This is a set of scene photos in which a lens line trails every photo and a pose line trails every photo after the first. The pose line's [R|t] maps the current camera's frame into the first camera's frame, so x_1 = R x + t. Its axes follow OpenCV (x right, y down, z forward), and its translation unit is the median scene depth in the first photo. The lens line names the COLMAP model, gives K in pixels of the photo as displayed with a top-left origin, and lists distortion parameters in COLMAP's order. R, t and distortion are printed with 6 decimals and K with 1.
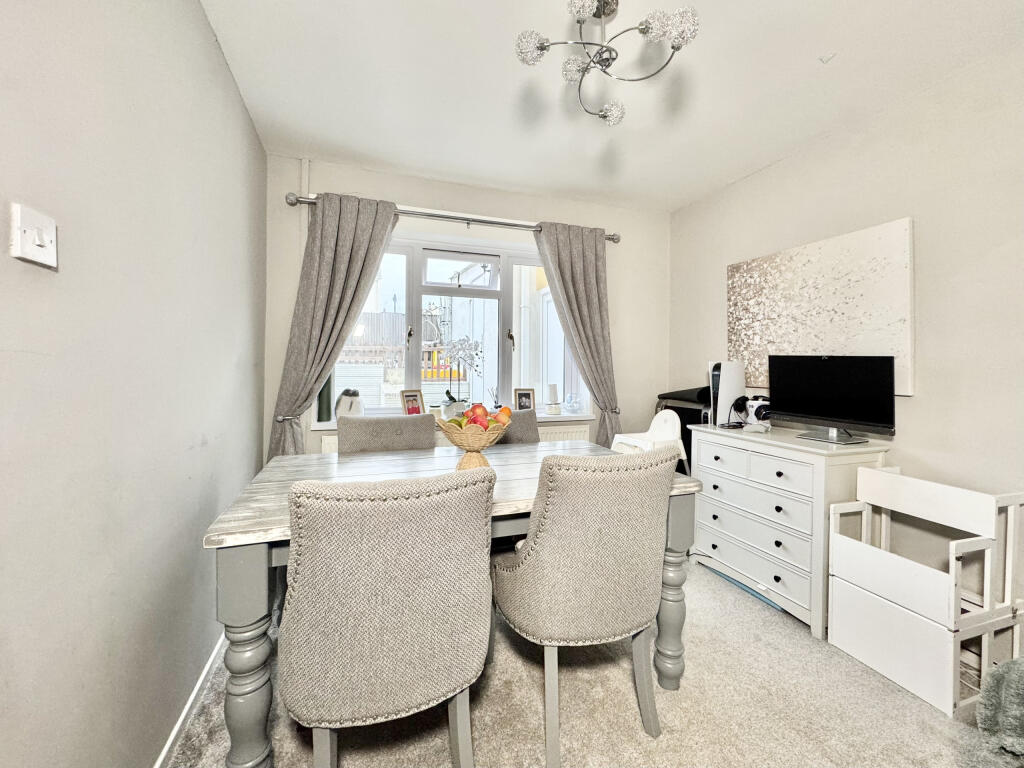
lens RADIAL K [[413.2, 0, 506.3], [0, 413.2, 384.0], [0, 0, 1]] dist [0.001228, 0.000170]
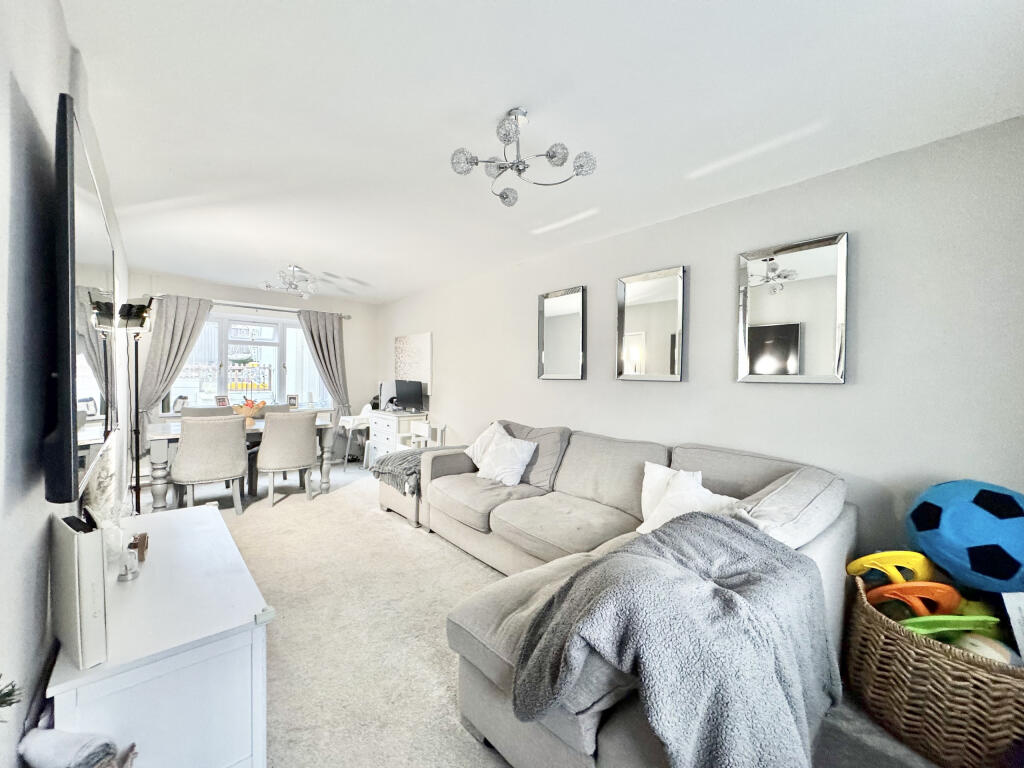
lens RADIAL K [[404.8, 0, 512.1], [0, 404.8, 388.0], [0, 0, 1]] dist [0.000855, 0.000094]
pose [[0.926765, -0.004243, 0.375617, 0.329884], [0.008767, 0.999908, -0.010337, 0.010792], [-0.375538, 0.012873, 0.926717, -1.303737]]
